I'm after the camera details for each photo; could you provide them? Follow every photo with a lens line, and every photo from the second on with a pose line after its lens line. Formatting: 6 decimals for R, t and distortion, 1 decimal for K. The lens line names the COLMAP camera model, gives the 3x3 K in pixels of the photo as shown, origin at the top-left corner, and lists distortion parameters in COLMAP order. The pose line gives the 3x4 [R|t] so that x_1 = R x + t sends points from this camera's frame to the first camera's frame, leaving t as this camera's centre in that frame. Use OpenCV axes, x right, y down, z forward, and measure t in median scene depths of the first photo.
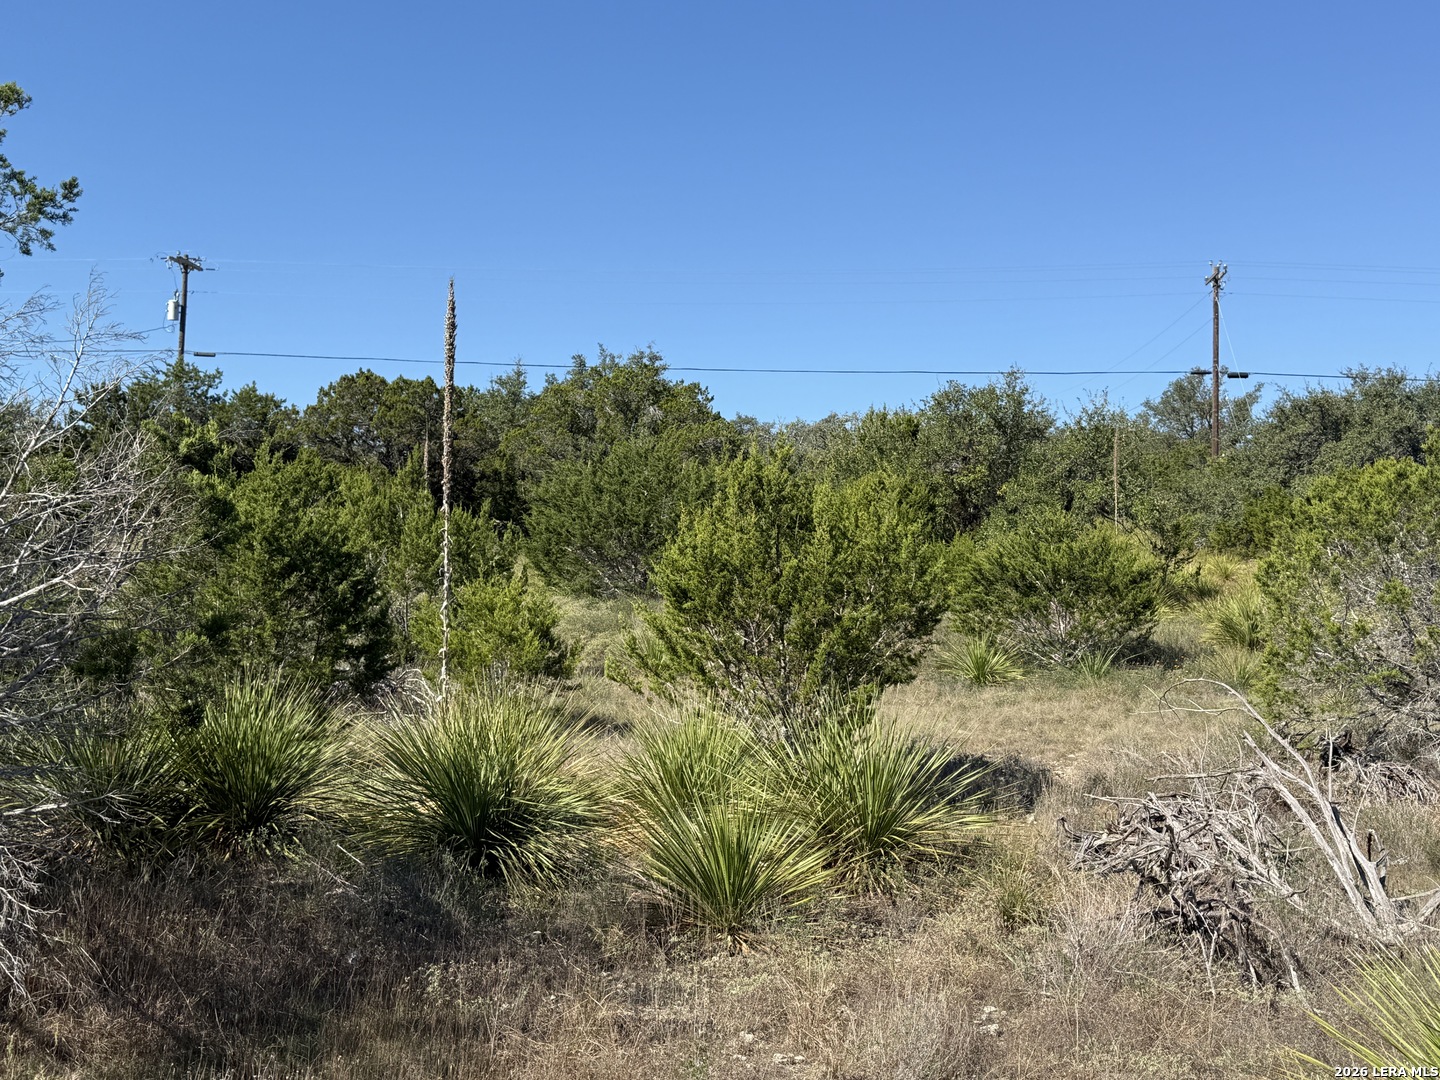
lens RADIAL K [[1659.1, 0, 728.0], [0, 1659.1, 544.9], [0, 0, 1]] dist [0.123293, 0.000000]
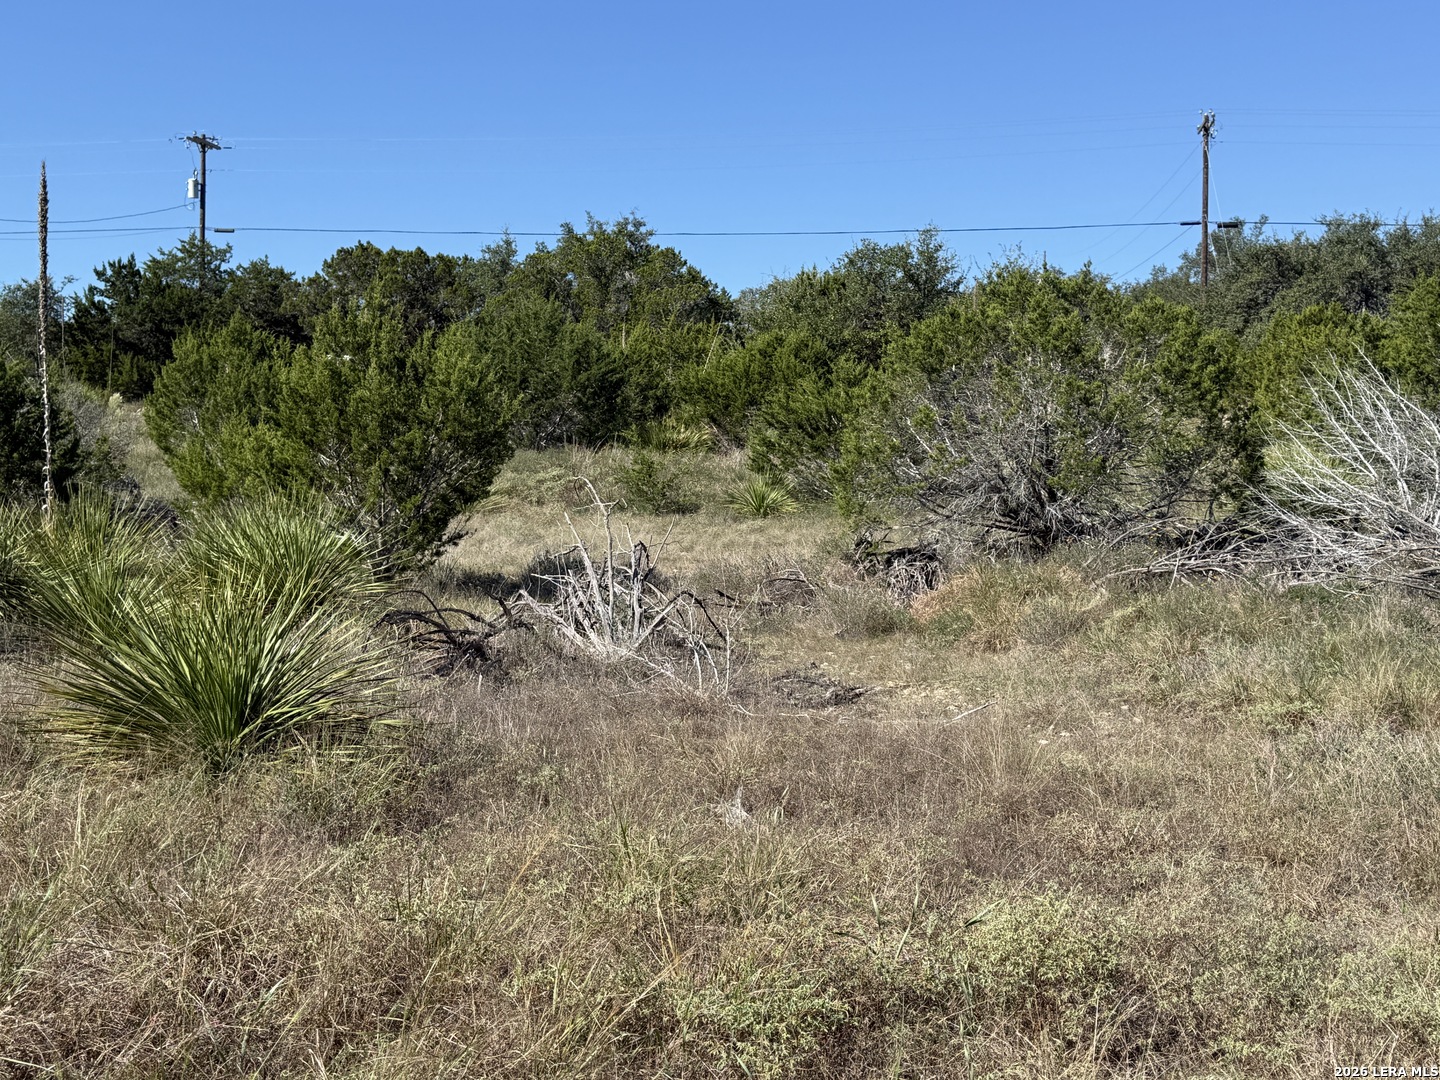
lens RADIAL K [[1659.1, 0, 716.9], [0, 1659.1, 525.9], [0, 0, 1]] dist [0.123293, 0.000000]
pose [[0.997131, -0.012006, -0.074734, 0.087649], [0.017077, 0.997567, 0.067593, 0.006080], [0.073741, -0.068675, 0.994910, -0.043305]]
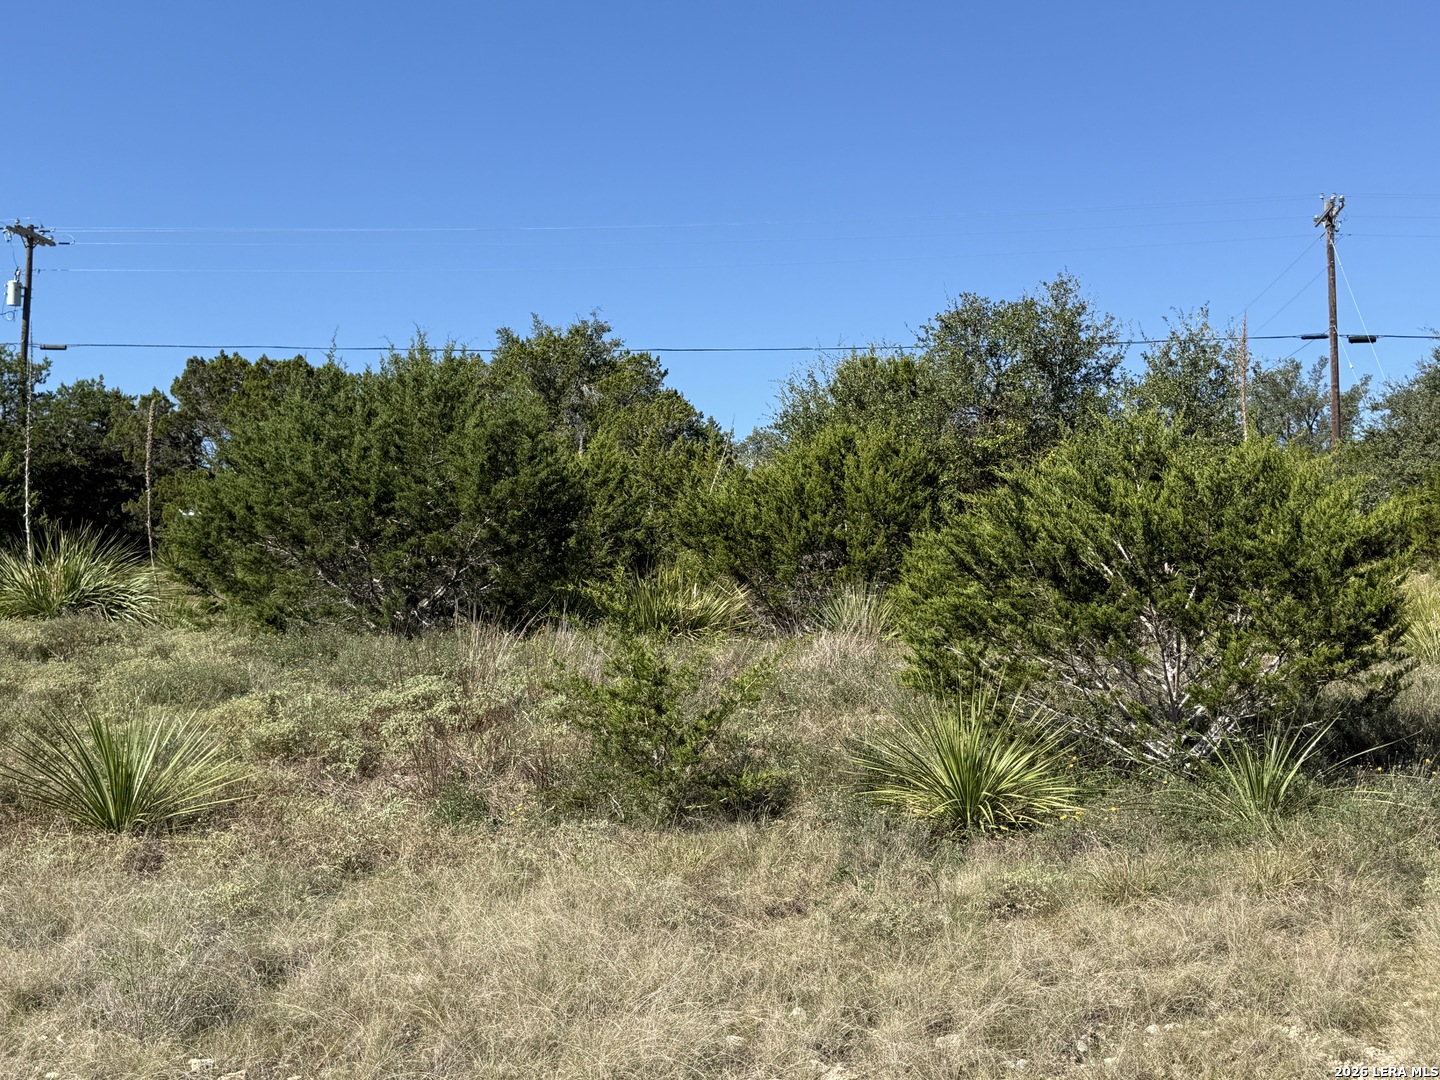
lens RADIAL K [[1659.1, 0, 726.8], [0, 1659.1, 527.1], [0, 0, 1]] dist [0.123293, 0.000000]
pose [[0.998972, -0.021808, -0.039731, 0.047660], [0.020295, 0.999068, -0.038086, 0.011660], [0.040524, 0.037240, 0.998484, 0.256979]]
